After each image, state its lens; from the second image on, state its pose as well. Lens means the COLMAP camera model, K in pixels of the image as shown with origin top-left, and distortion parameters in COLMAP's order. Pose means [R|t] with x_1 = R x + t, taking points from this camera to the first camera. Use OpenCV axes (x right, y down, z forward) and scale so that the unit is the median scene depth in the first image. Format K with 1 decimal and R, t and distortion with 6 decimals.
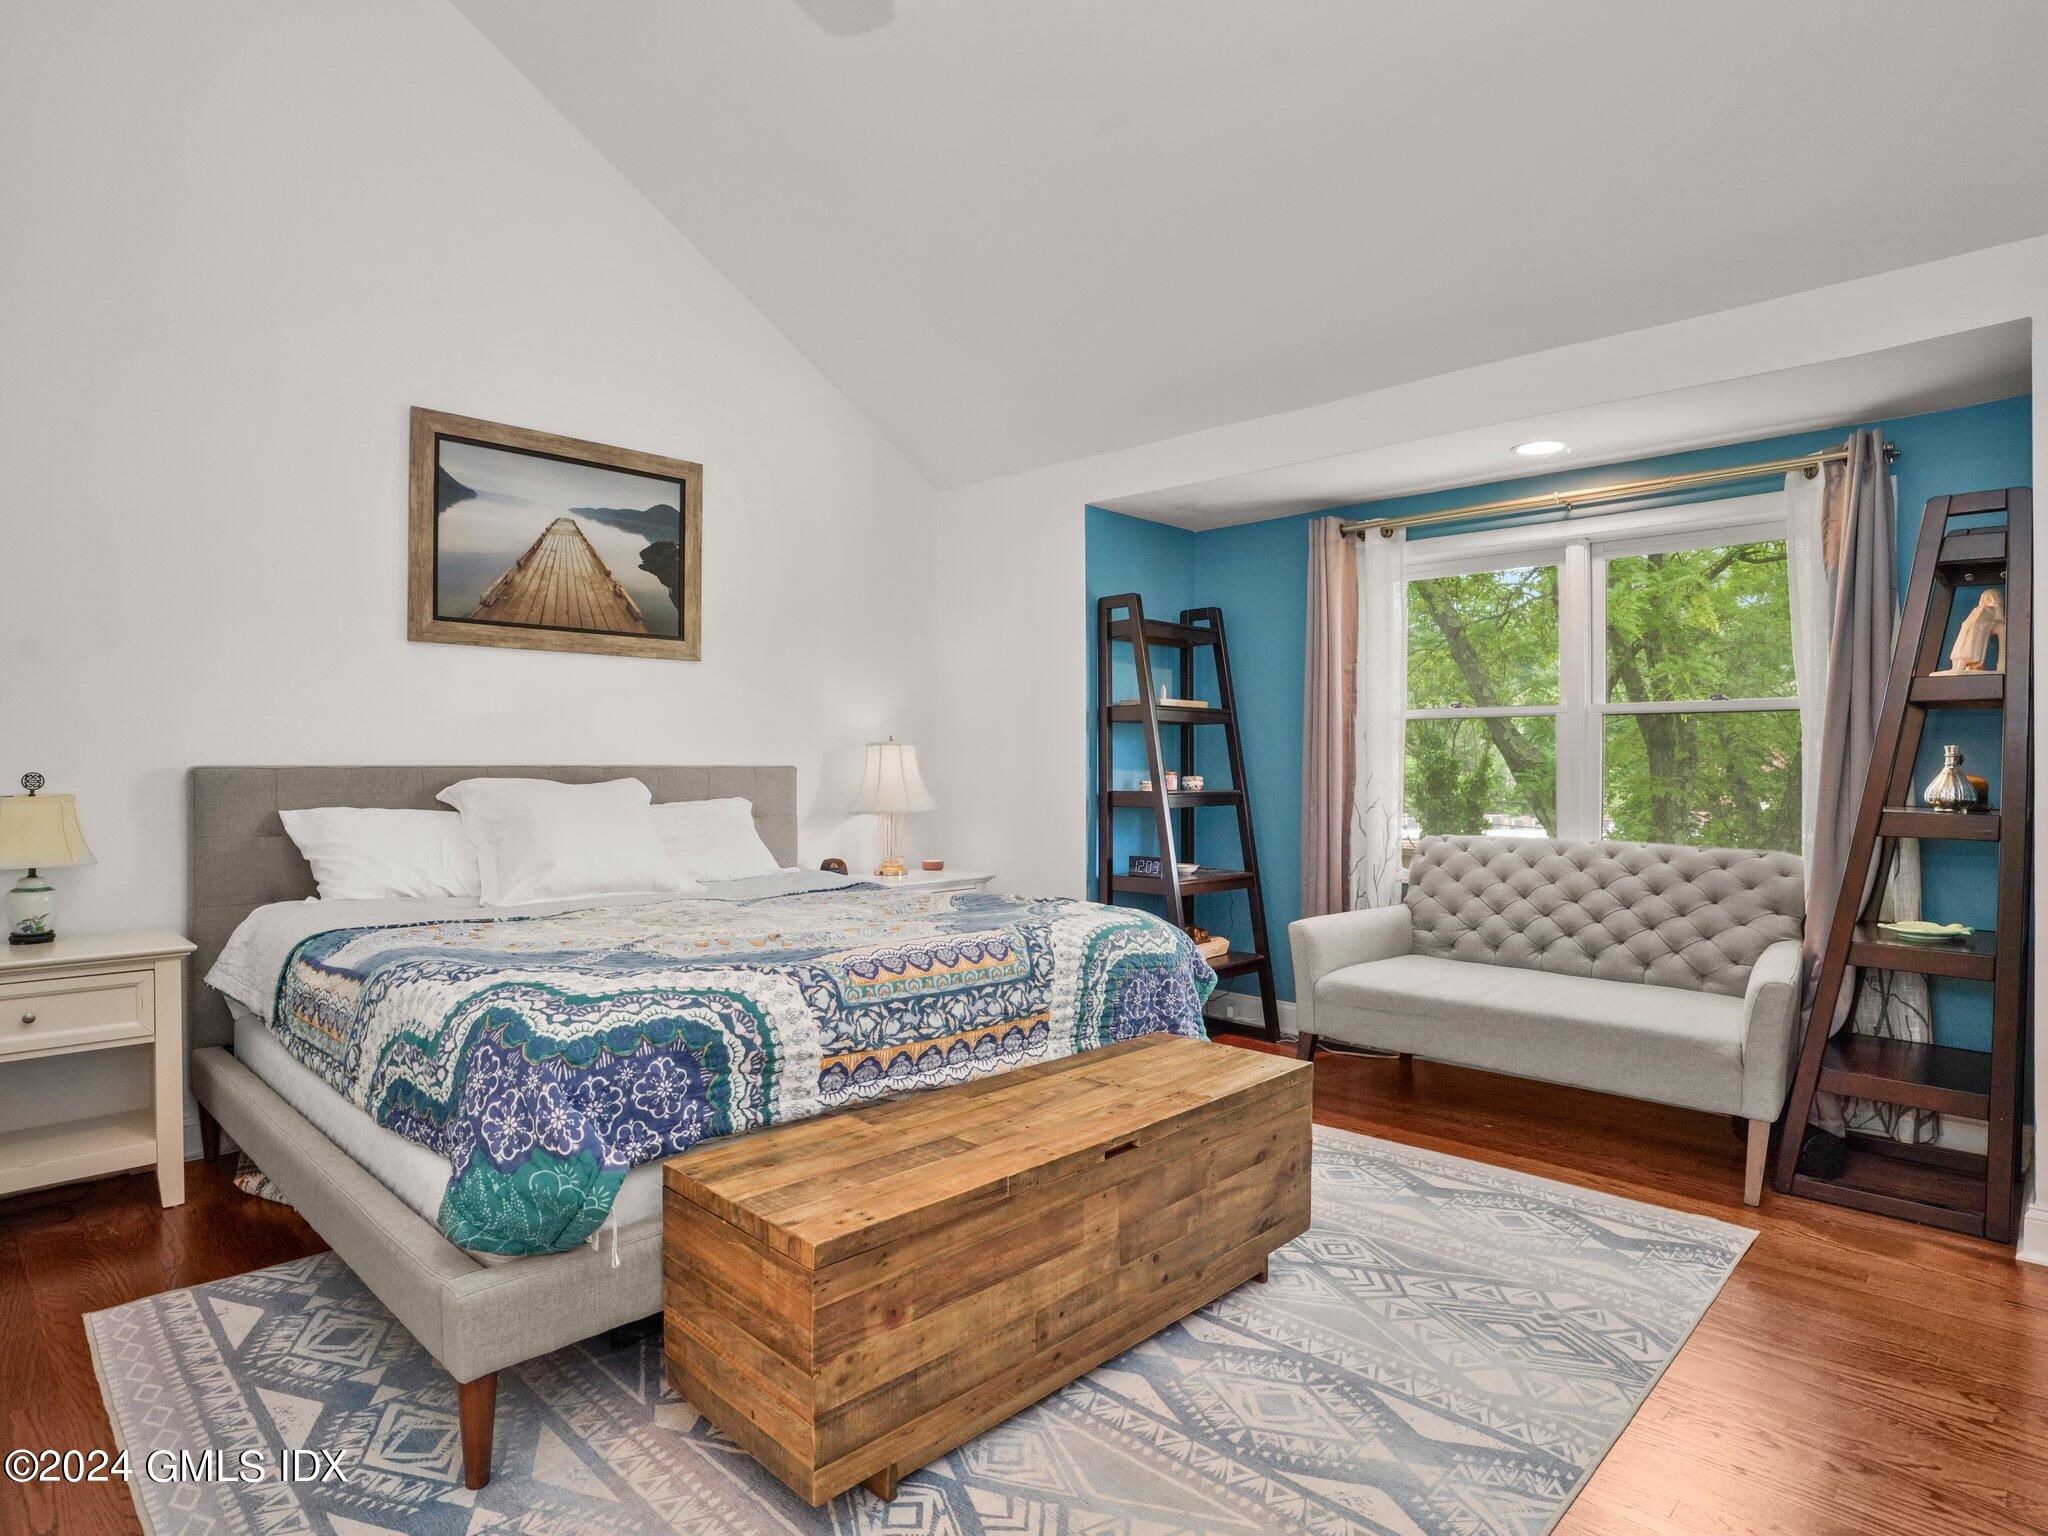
lens RADIAL K [[1138.2, 0, 1035.7], [0, 1138.2, 776.3], [0, 0, 1]] dist [-0.087404, 0.038198]
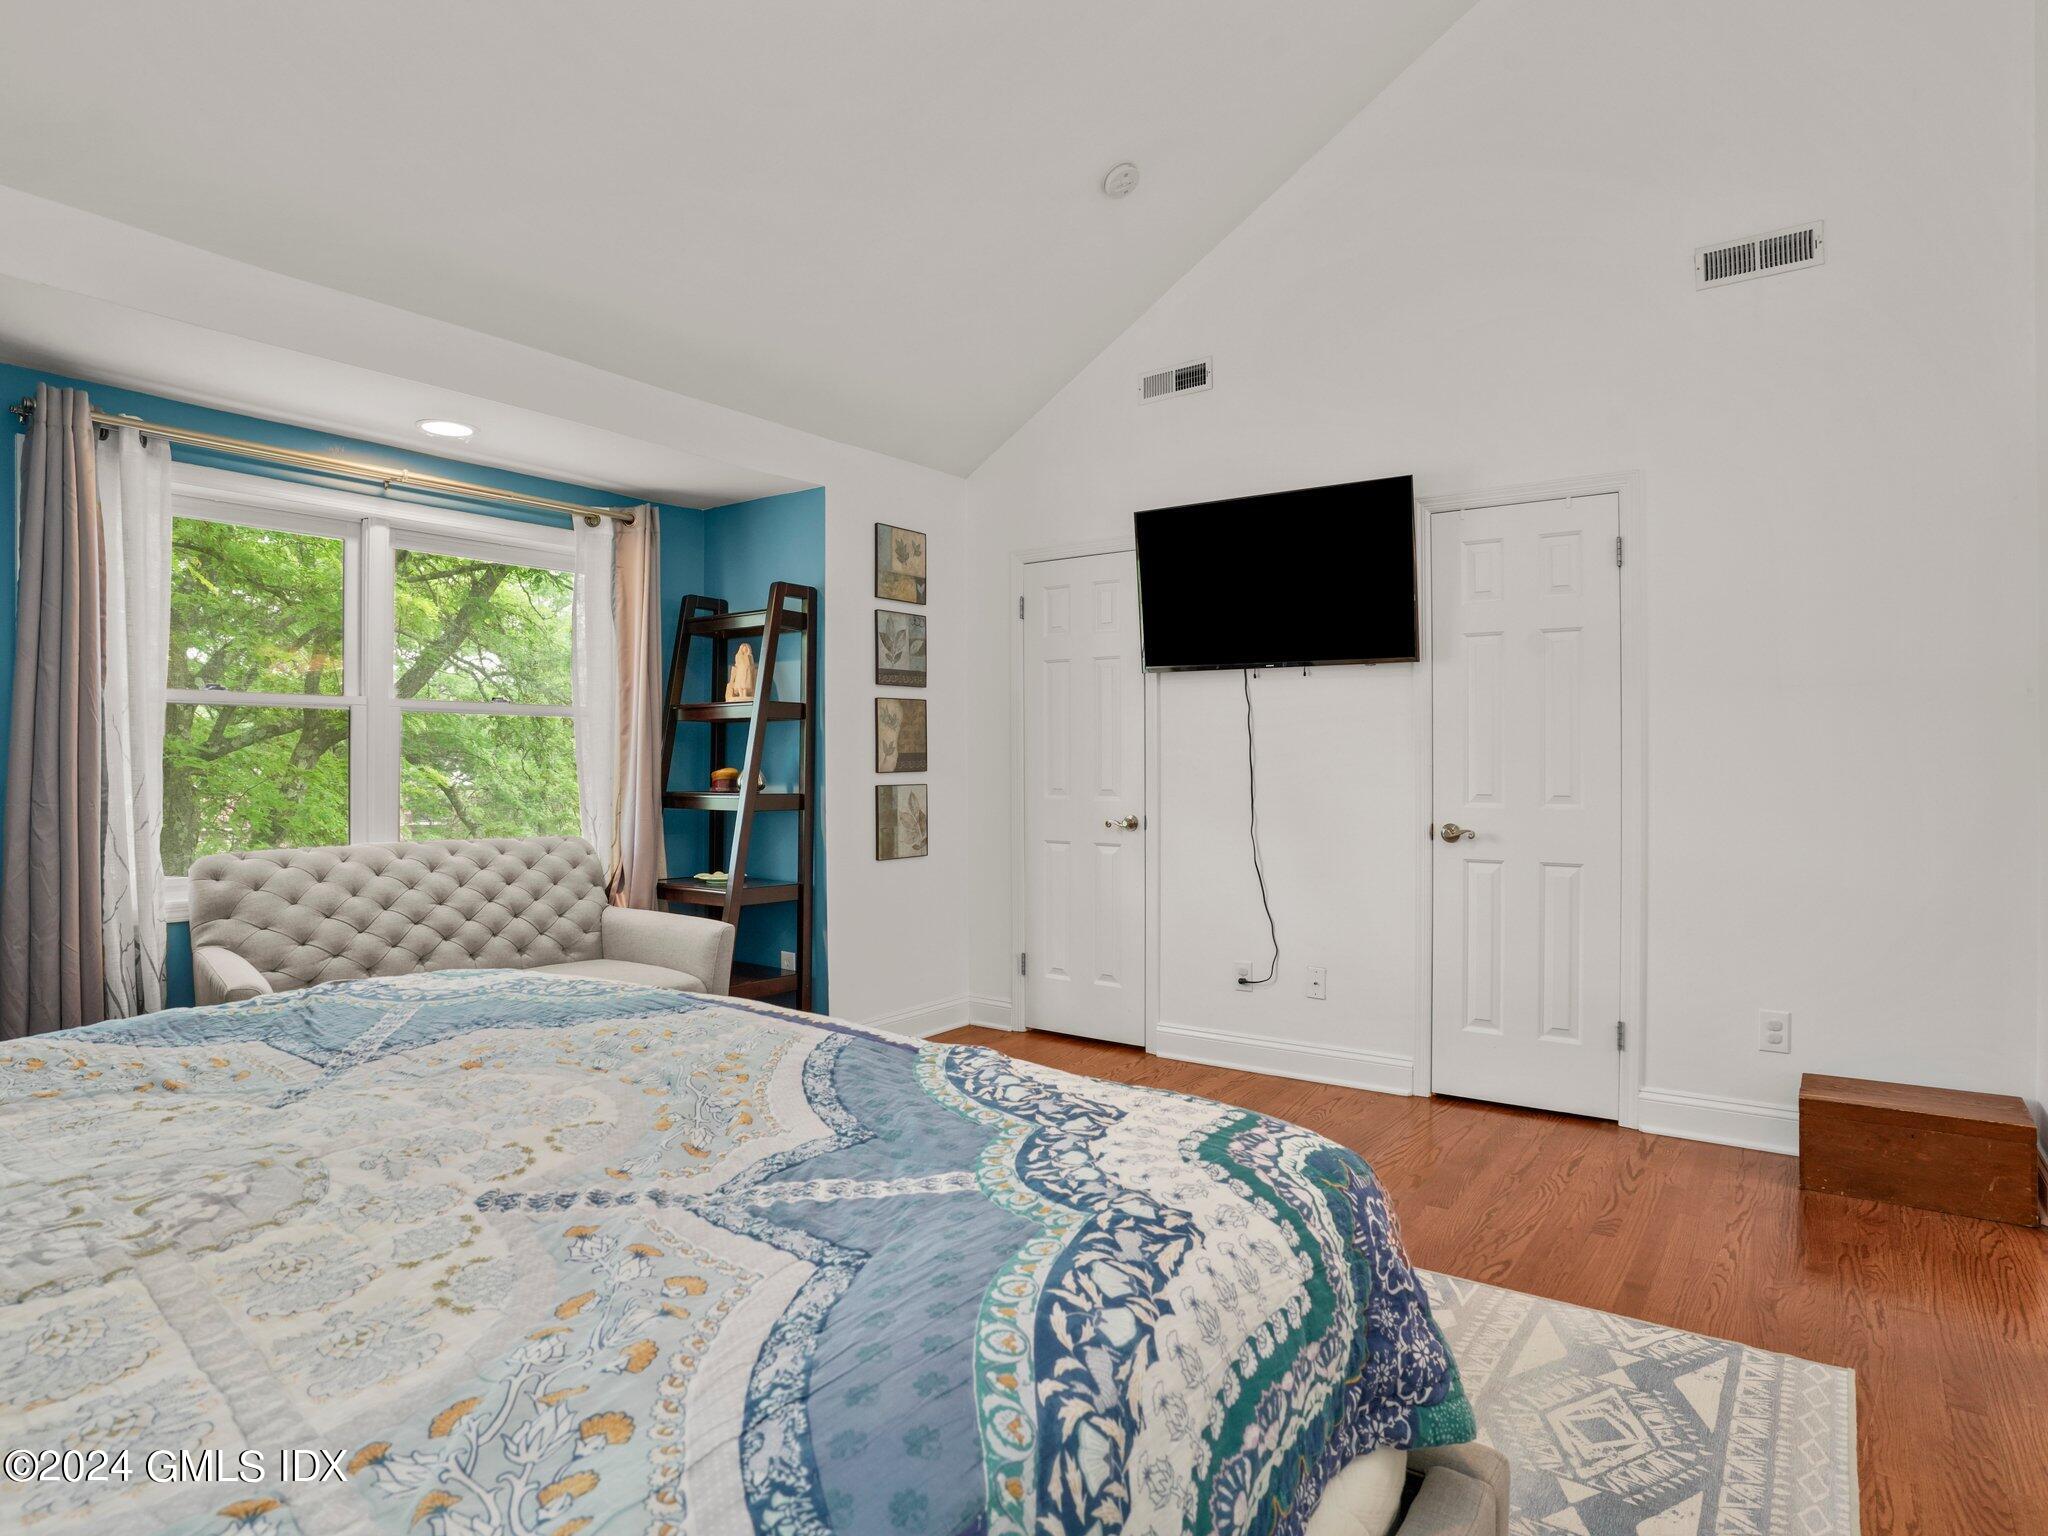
lens RADIAL K [[1153.3, 0, 1056.8], [0, 1153.3, 766.4], [0, 0, 1]] dist [-0.031799, -0.000288]
pose [[-0.161298, -0.008465, 0.986869, -0.814677], [0.009551, 0.999903, 0.010137, -0.015953], [-0.986860, 0.011061, -0.161202, 0.890071]]
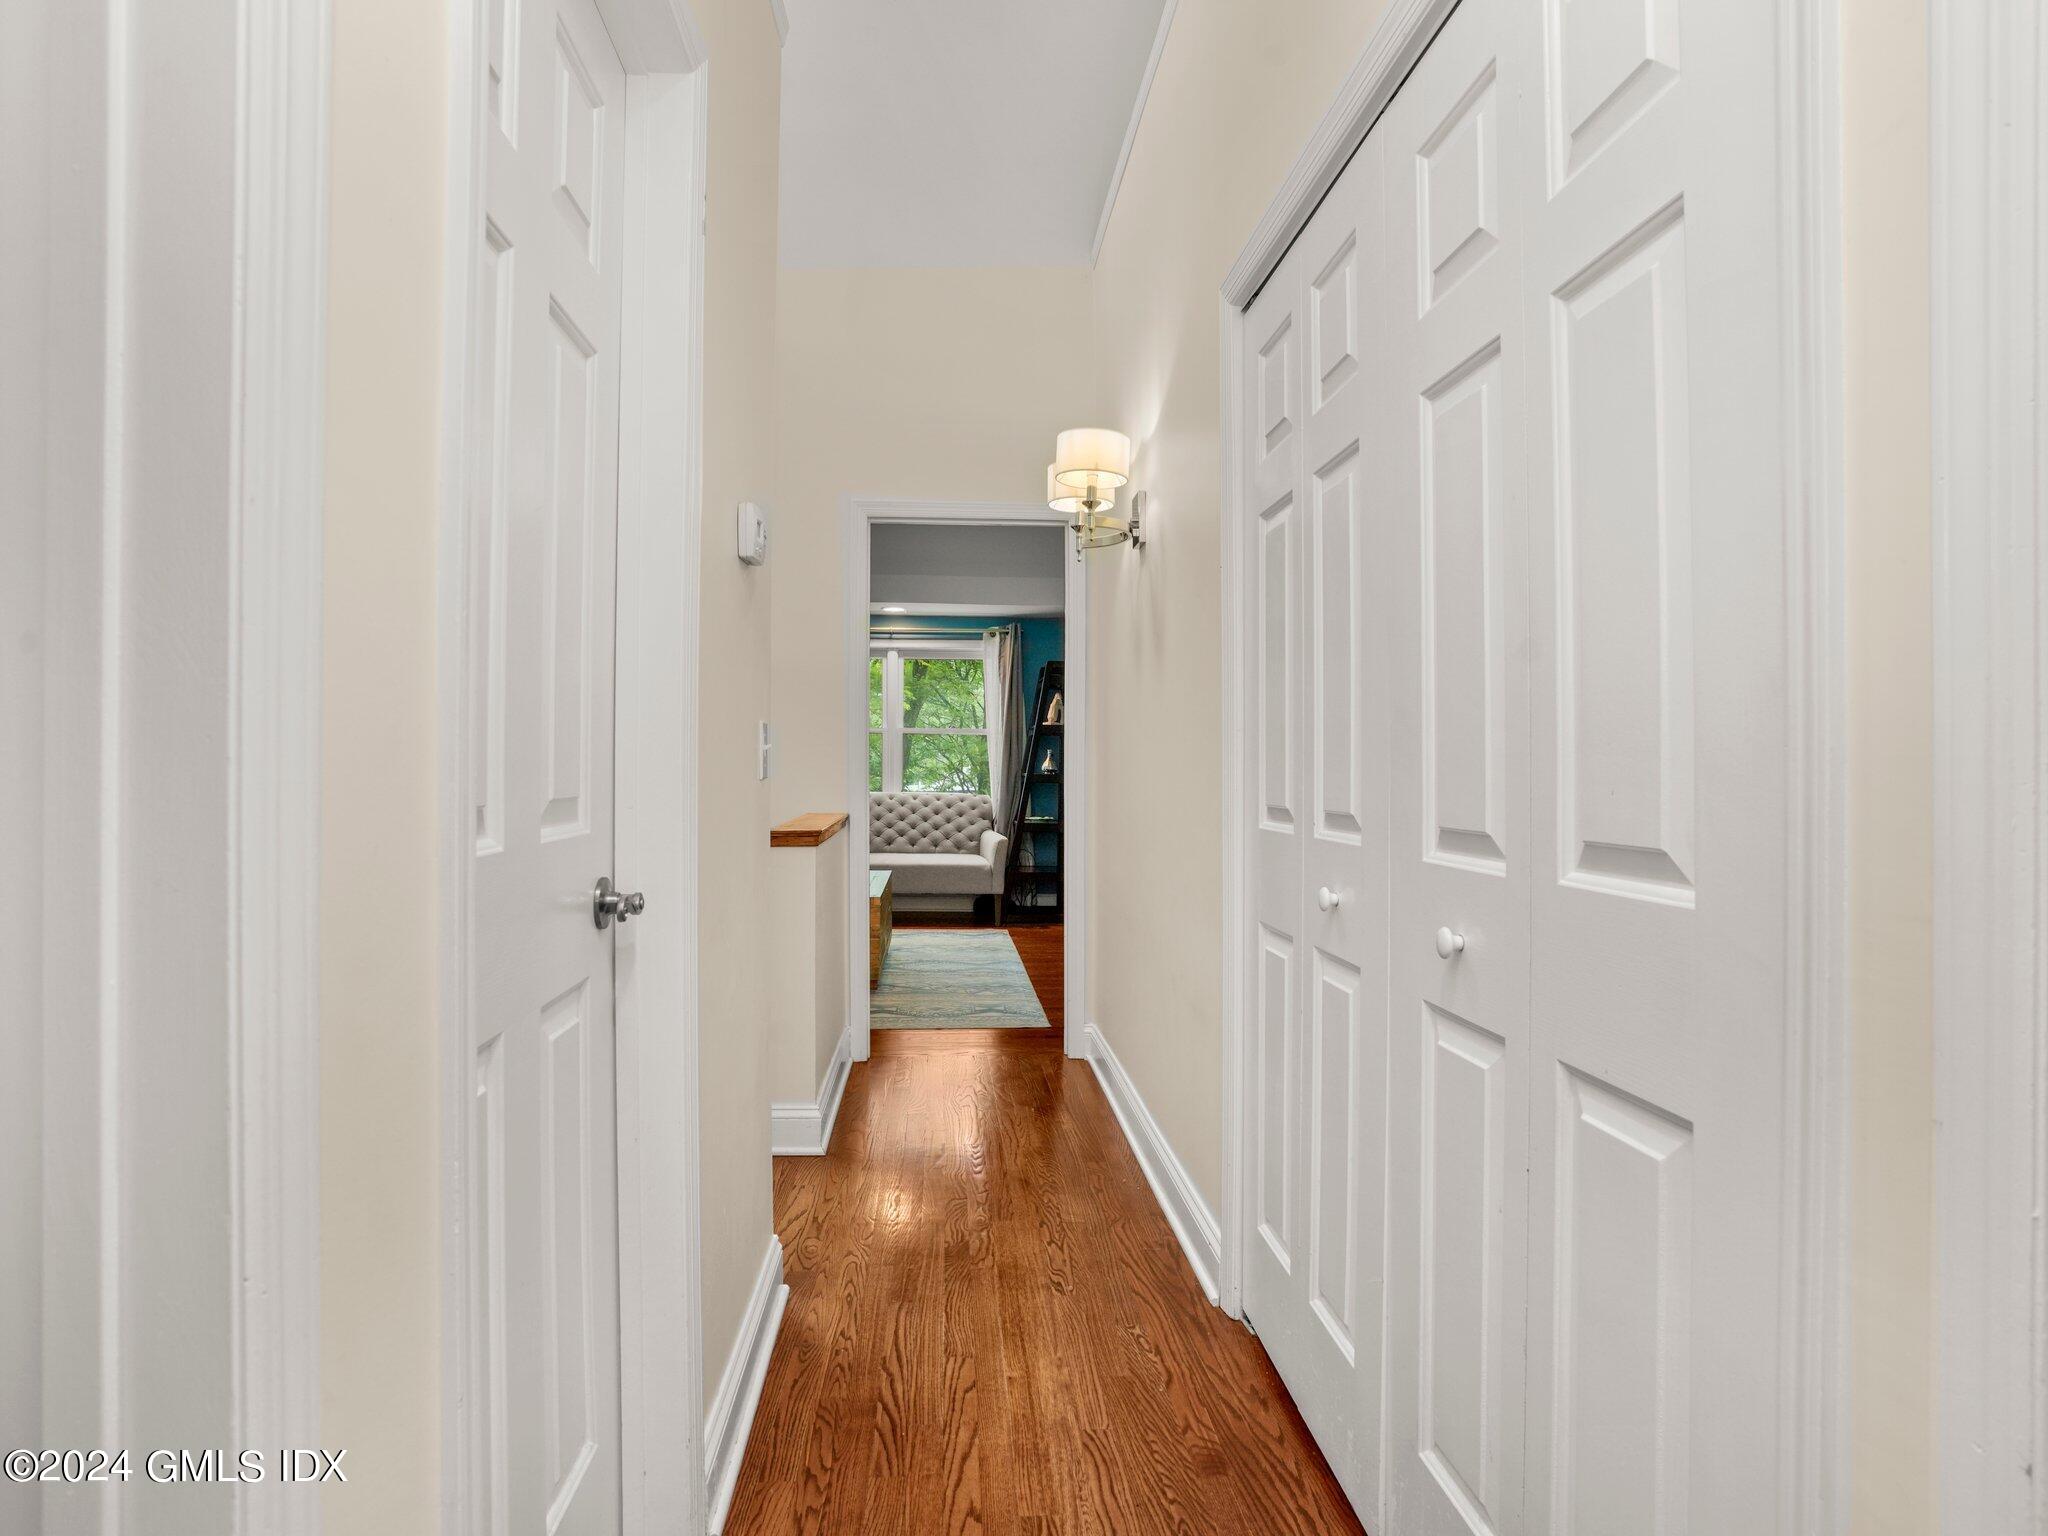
lens RADIAL K [[1152.7, 0, 1038.2], [0, 1152.7, 770.9], [0, 0, 1]] dist [-0.085531, 0.045363]
pose [[0.660347, 0.002088, 0.750958, -1.421166], [0.007776, 0.999924, -0.009618, 0.057154], [-0.750921, 0.012190, 0.660280, -0.931541]]
